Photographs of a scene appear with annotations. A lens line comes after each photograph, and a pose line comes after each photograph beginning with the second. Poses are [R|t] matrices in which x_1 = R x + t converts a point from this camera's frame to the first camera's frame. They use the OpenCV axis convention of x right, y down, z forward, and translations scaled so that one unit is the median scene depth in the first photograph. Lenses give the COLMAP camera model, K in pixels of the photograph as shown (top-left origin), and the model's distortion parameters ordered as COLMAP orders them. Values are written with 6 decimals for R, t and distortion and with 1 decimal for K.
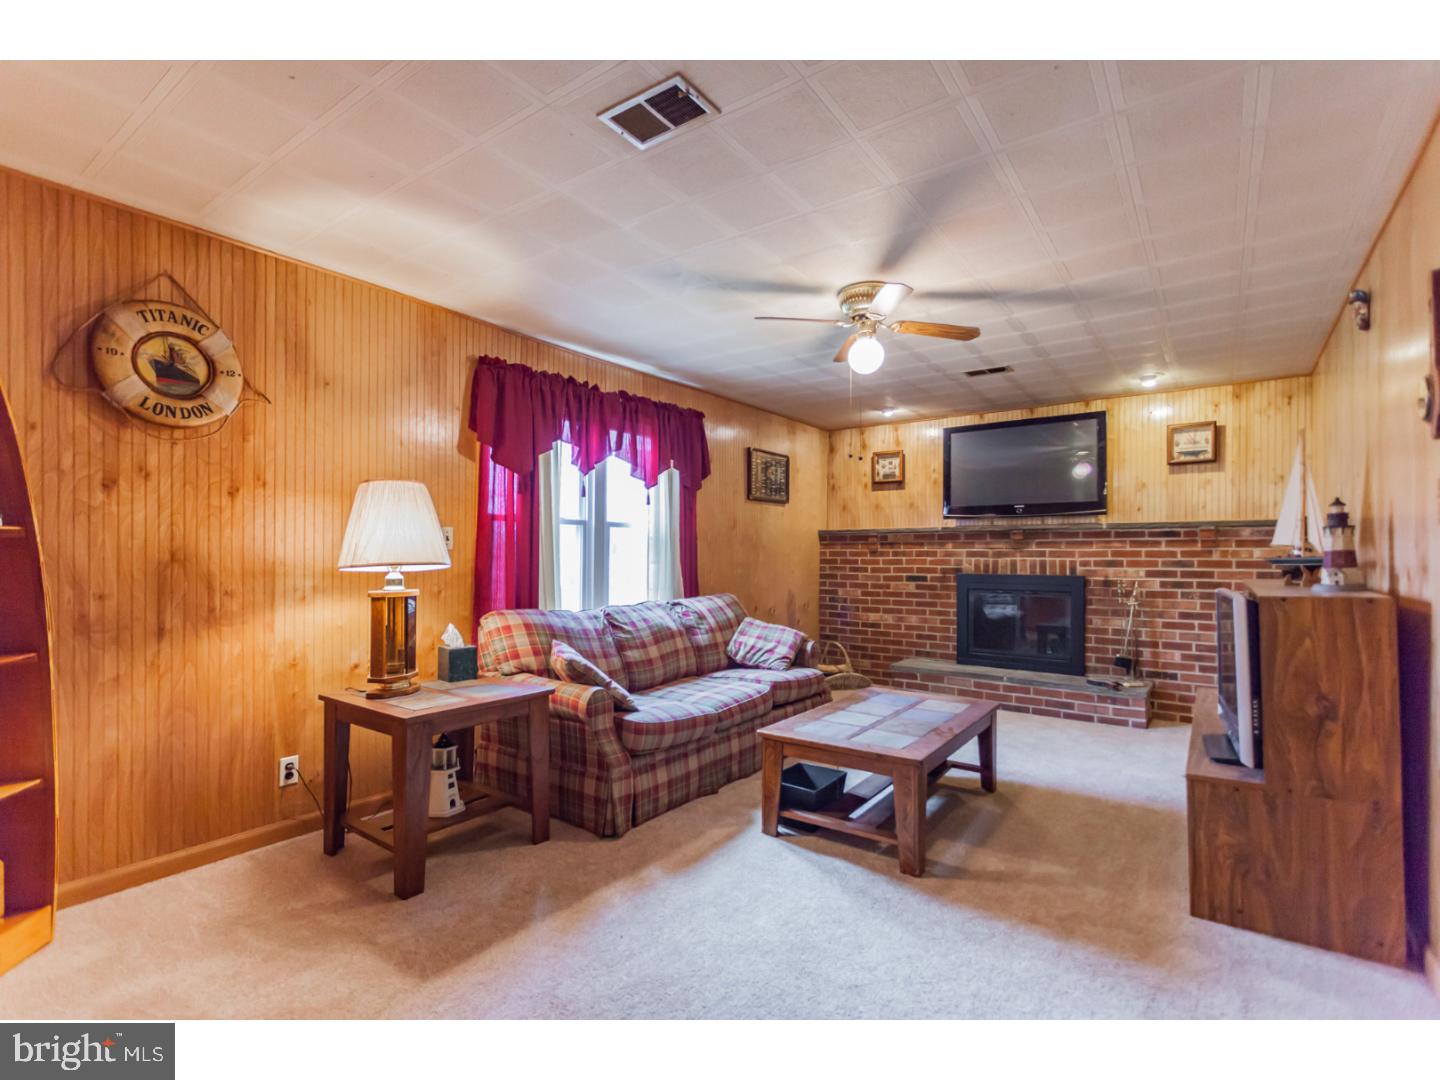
lens RADIAL K [[692.2, 0, 717.0], [0, 692.2, 541.1], [0, 0, 1]] dist [-0.001335, -0.000128]
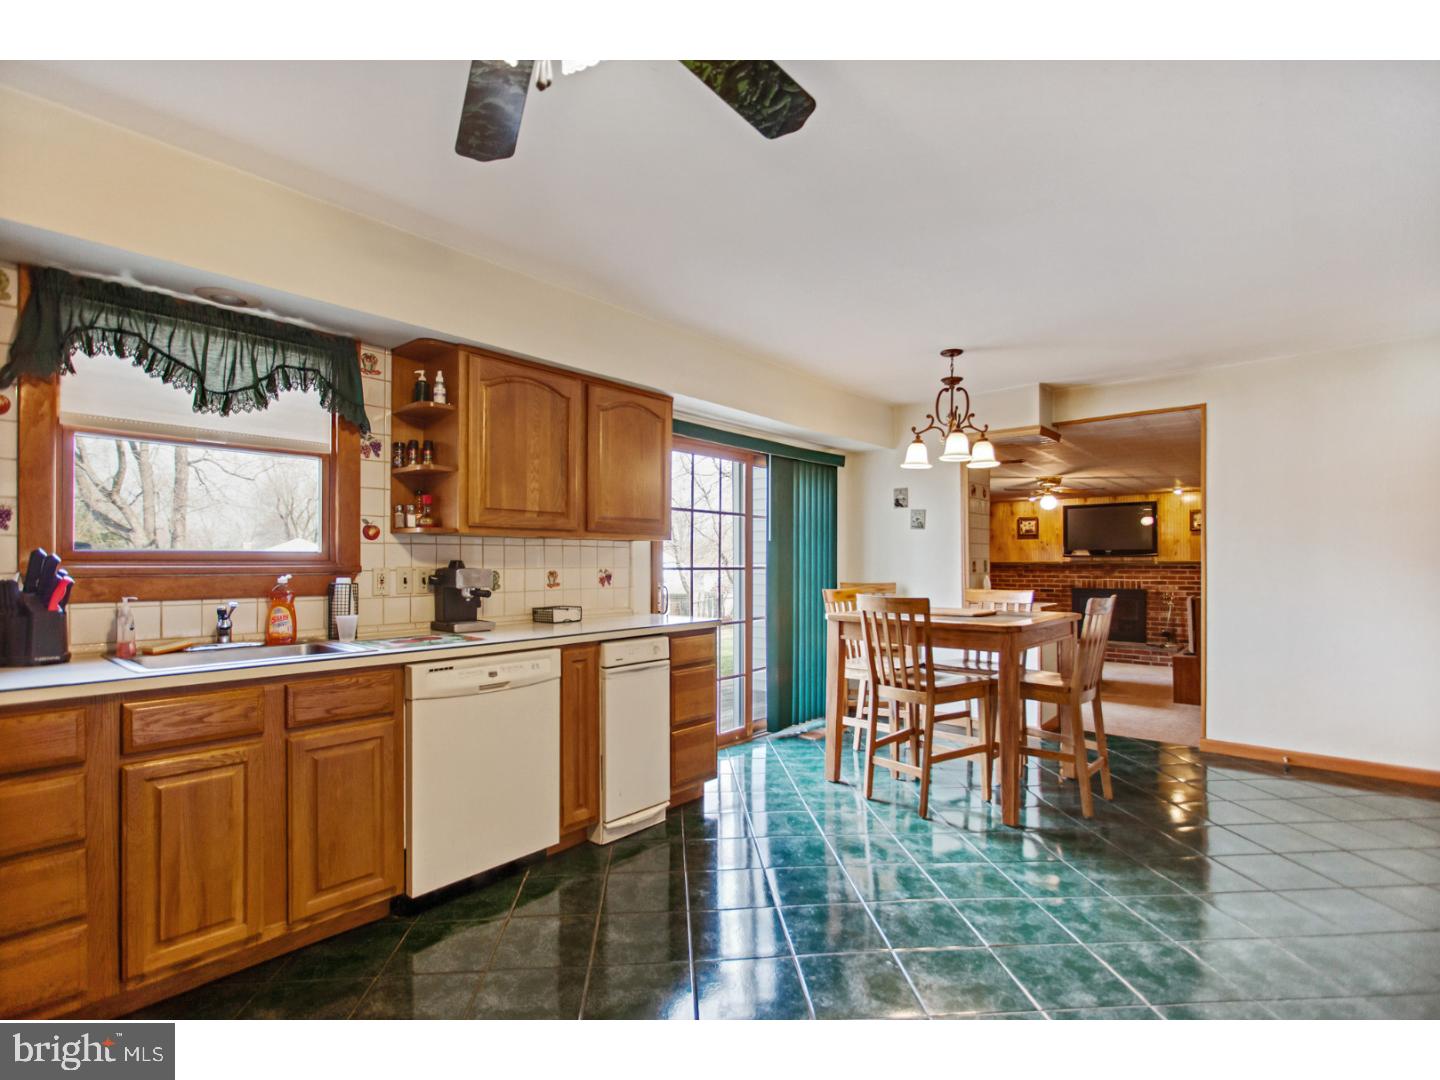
lens RADIAL K [[692.2, 0, 723.3], [0, 692.2, 550.0], [0, 0, 1]] dist [-0.001335, -0.000128]
pose [[0.997154, 0.000834, -0.075385, -0.440750], [-0.001438, 0.999967, -0.007957, -0.037216], [0.075375, 0.008043, 0.997123, -0.901208]]
